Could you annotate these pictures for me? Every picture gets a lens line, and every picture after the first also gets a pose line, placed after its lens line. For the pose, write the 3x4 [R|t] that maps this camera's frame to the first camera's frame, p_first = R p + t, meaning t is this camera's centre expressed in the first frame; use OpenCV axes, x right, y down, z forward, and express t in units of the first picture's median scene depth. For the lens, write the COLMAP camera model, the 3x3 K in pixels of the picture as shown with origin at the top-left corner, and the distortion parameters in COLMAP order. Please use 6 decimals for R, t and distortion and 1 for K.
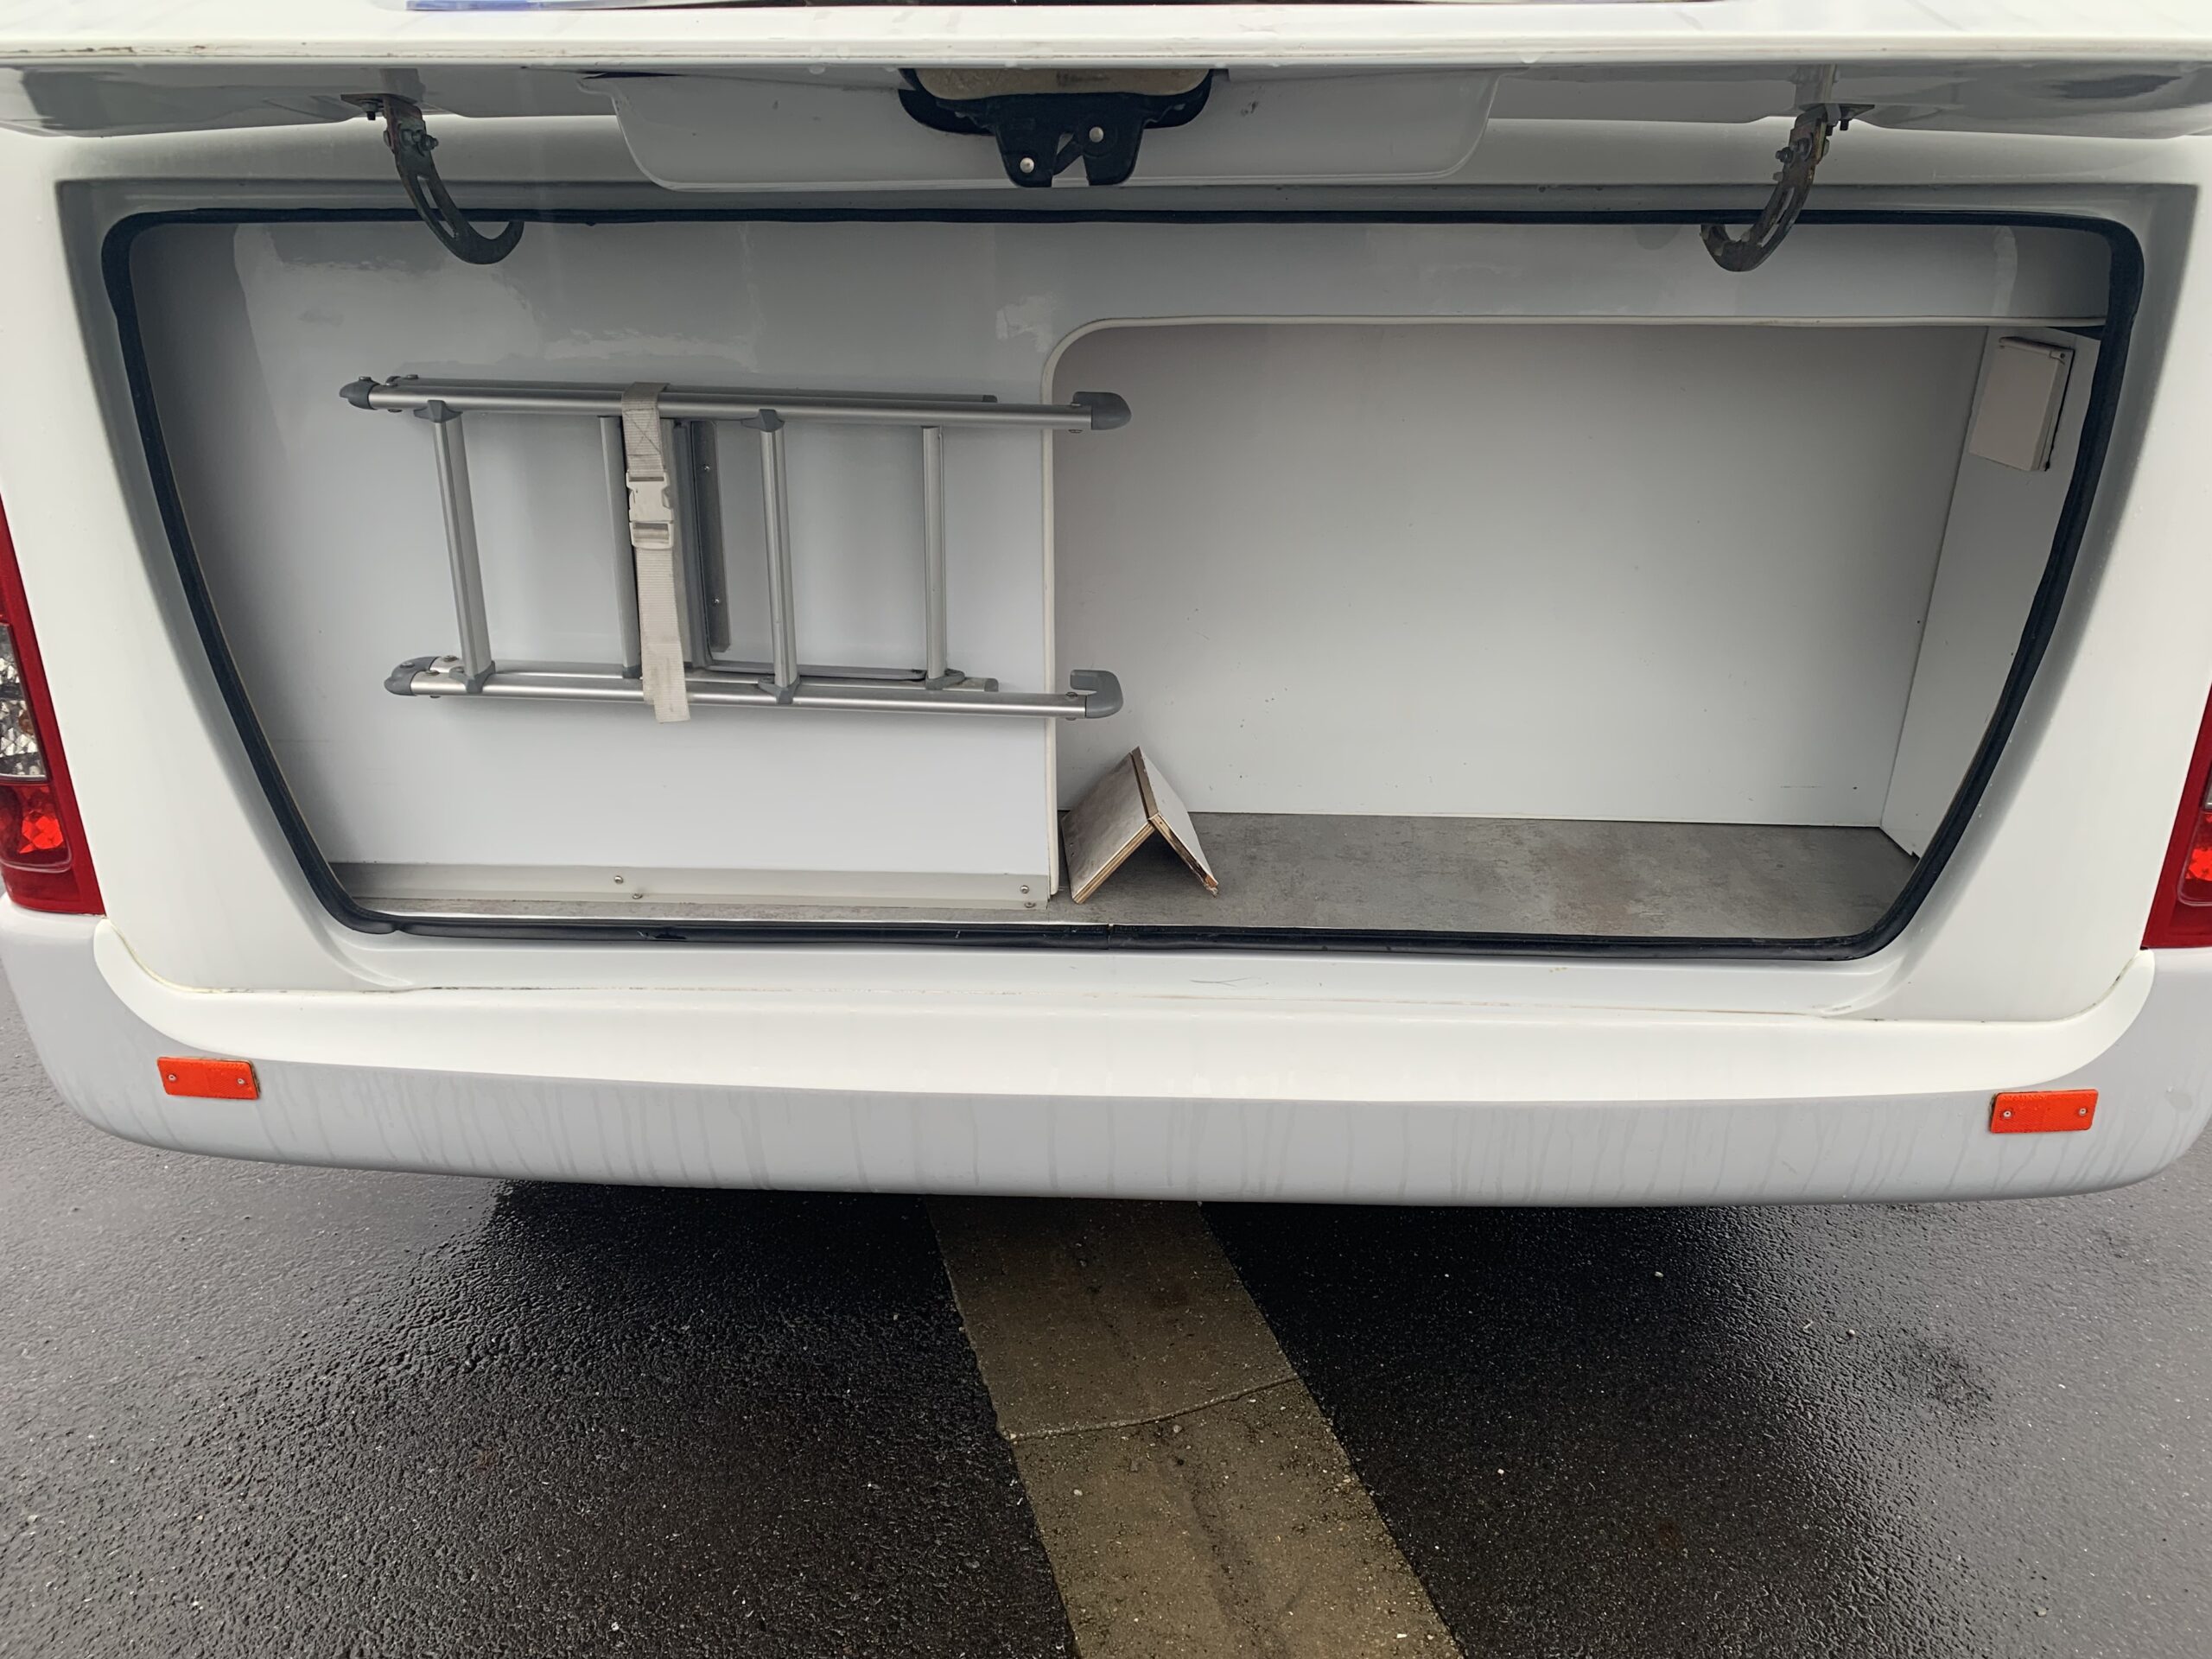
lens RADIAL K [[1679.5, 0, 1106.0], [0, 1679.5, 829.5], [0, 0, 1]] dist [0.004152, 0.002228]
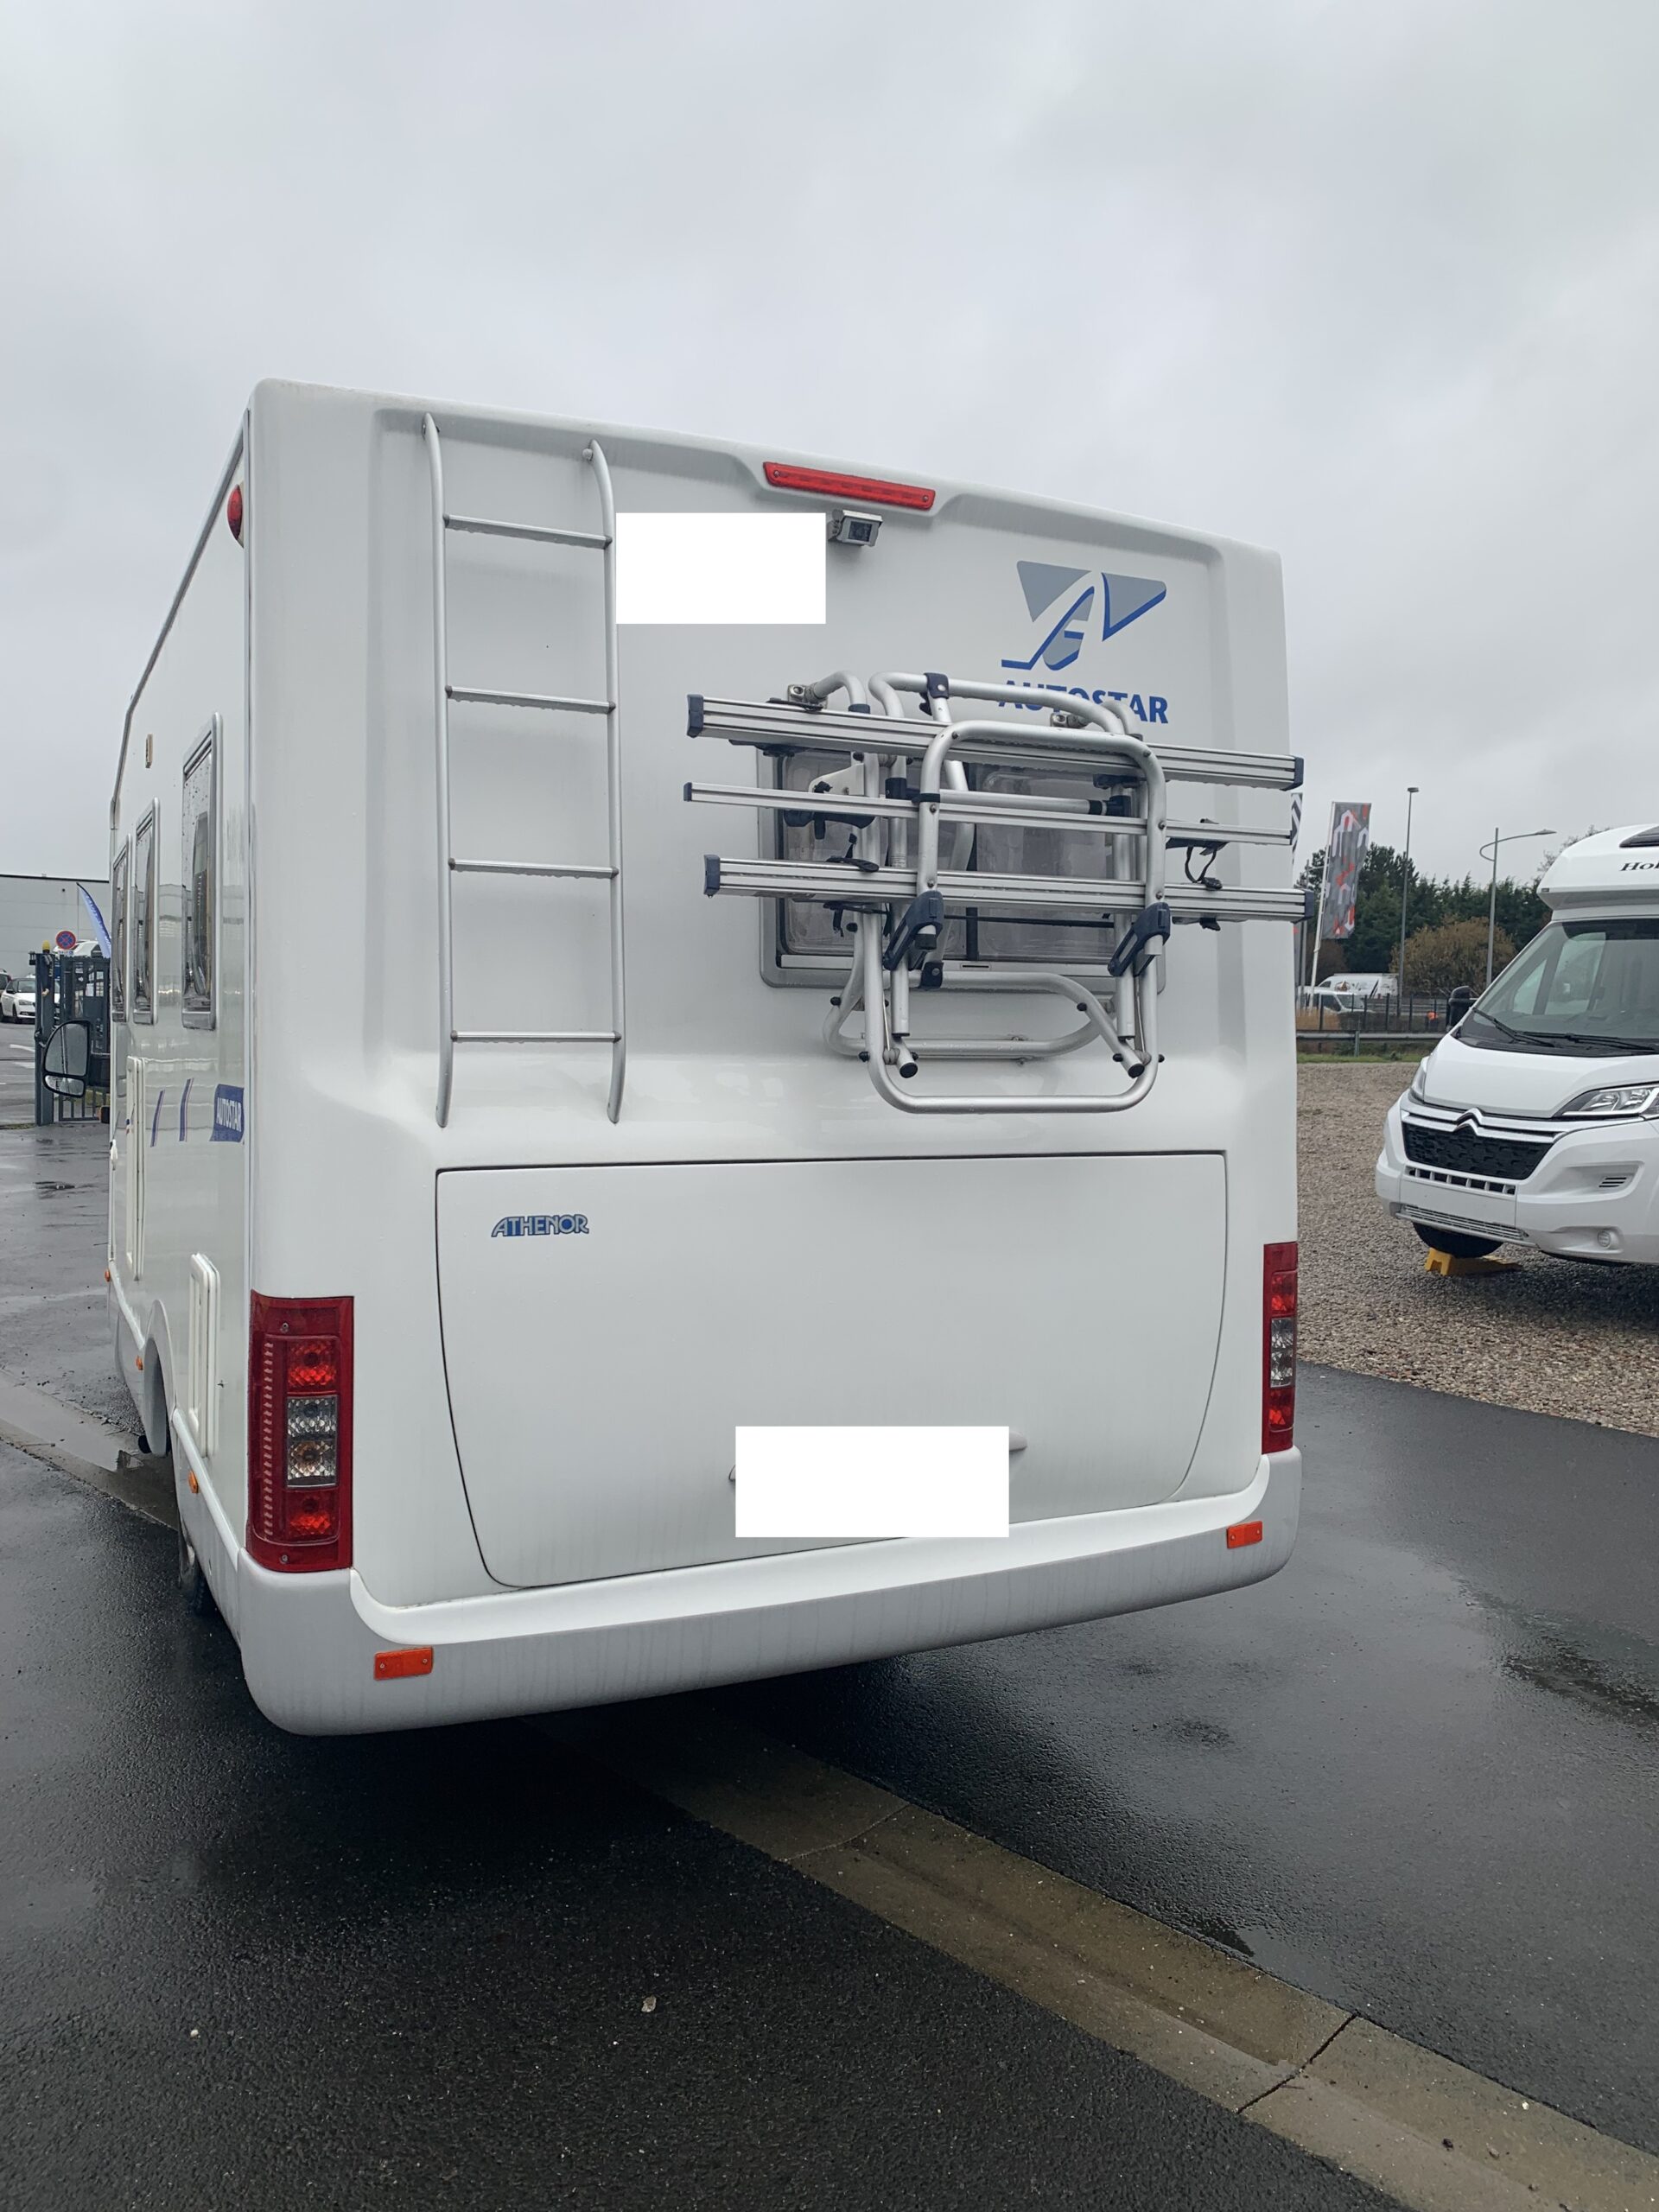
lens RADIAL K [[1679.5, 0, 829.5], [0, 1679.5, 1106.0], [0, 0, 1]] dist [0.004152, 0.002228]
pose [[0.881028, -0.009164, 0.472976, -0.954744], [0.172831, 0.936934, -0.303784, 0.211178], [-0.440363, 0.349387, 0.827048, -0.779959]]
